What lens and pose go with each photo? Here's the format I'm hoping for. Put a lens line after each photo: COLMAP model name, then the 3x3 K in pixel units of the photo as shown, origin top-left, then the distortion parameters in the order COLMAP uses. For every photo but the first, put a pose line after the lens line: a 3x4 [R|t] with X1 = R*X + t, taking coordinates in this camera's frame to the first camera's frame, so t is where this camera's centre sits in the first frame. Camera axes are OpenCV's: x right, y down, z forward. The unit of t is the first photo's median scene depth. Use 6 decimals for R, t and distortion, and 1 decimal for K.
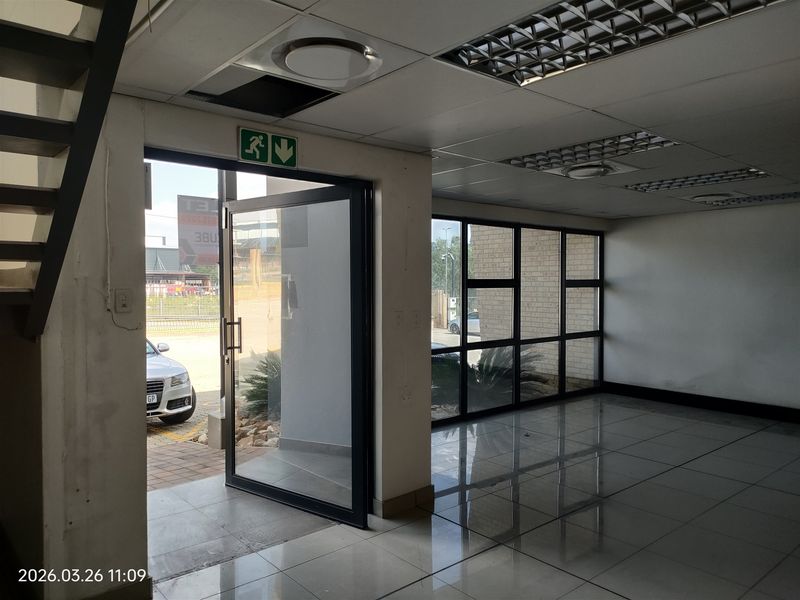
lens RADIAL K [[584.9, 0, 400.0], [0, 584.9, 300.0], [0, 0, 1]] dist [0.123044, -0.129997]
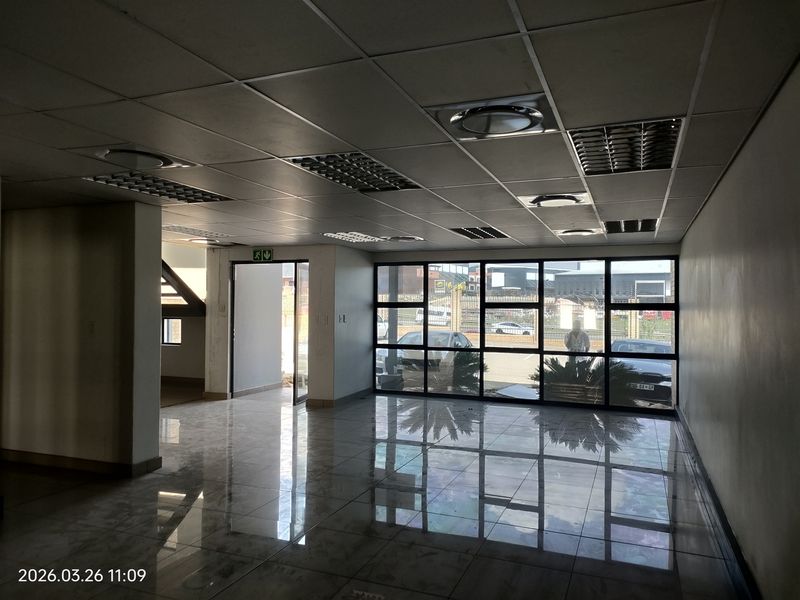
lens RADIAL K [[584.9, 0, 400.0], [0, 584.9, 300.0], [0, 0, 1]] dist [0.123044, -0.129997]
pose [[0.461786, -0.000231, -0.886991, 1.977007], [-0.032598, 0.999320, -0.017231, -0.012786], [0.886392, 0.036871, 0.461465, 0.229557]]
